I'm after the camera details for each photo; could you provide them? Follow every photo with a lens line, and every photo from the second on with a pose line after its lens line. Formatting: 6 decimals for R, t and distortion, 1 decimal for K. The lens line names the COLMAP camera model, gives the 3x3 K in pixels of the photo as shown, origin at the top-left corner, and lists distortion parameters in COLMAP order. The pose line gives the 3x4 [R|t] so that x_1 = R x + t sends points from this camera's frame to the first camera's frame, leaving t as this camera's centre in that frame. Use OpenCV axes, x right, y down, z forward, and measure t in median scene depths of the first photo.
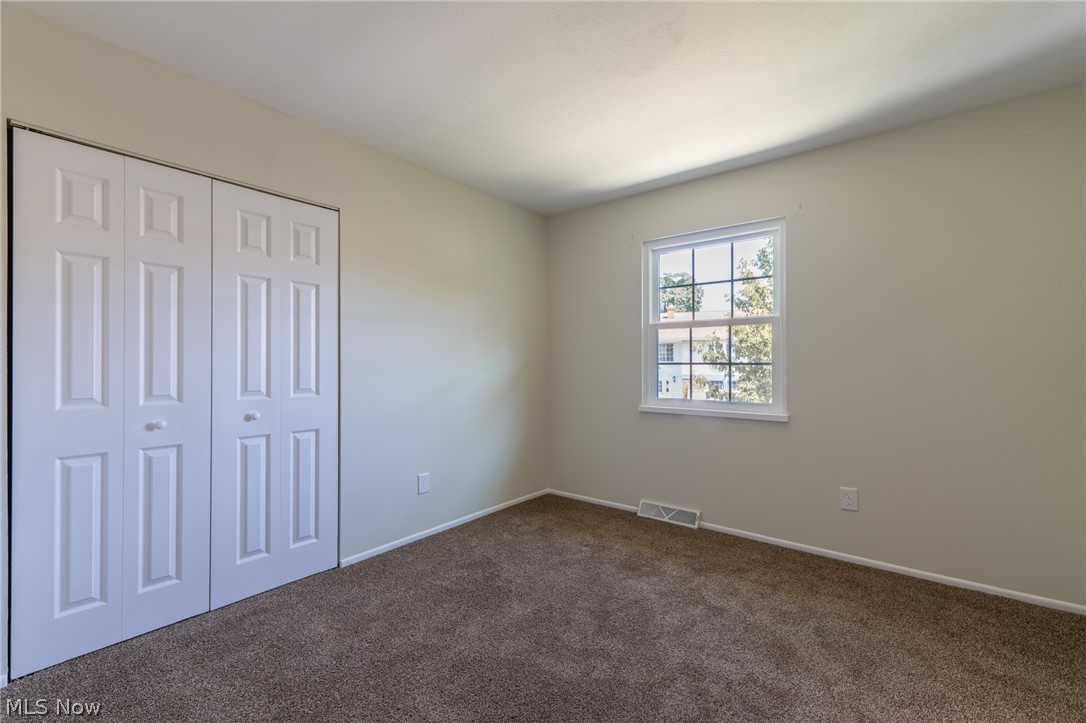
lens RADIAL K [[472.8, 0, 536.2], [0, 472.8, 363.8], [0, 0, 1]] dist [-0.000482, 0.000126]
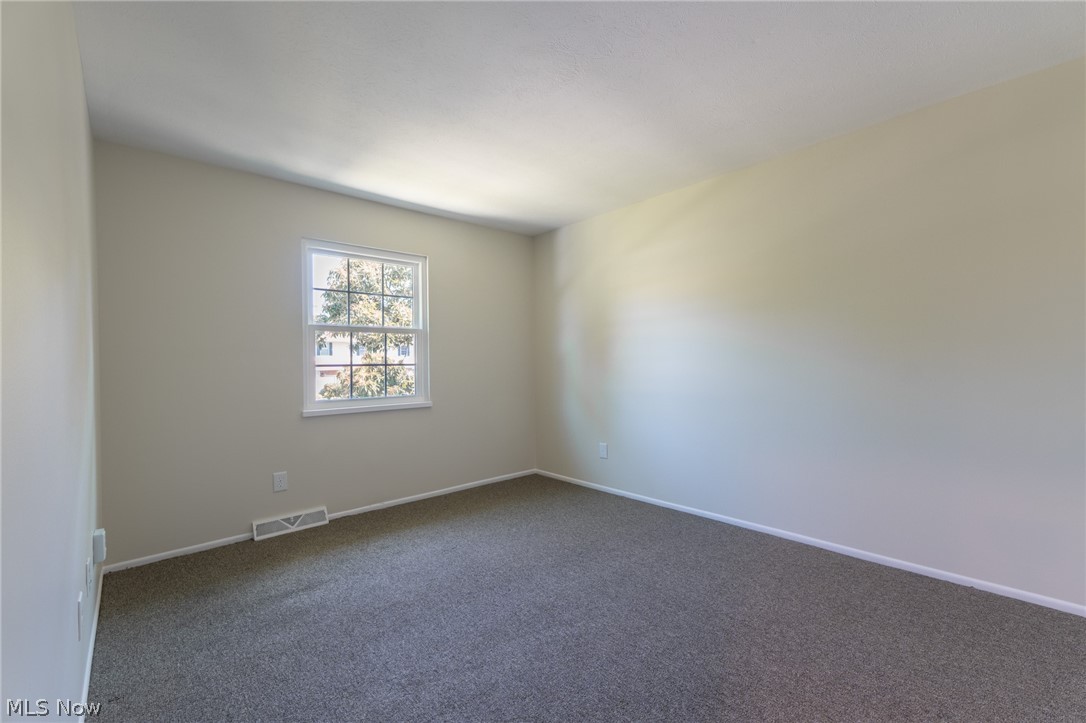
lens RADIAL K [[472.8, 0, 536.2], [0, 472.8, 363.8], [0, 0, 1]] dist [-0.000482, 0.000126]
pose [[0.111936, -0.009825, 0.993667, -0.729739], [0.005183, 0.999943, 0.009303, -0.011963], [-0.993702, 0.004109, 0.111980, 0.482528]]
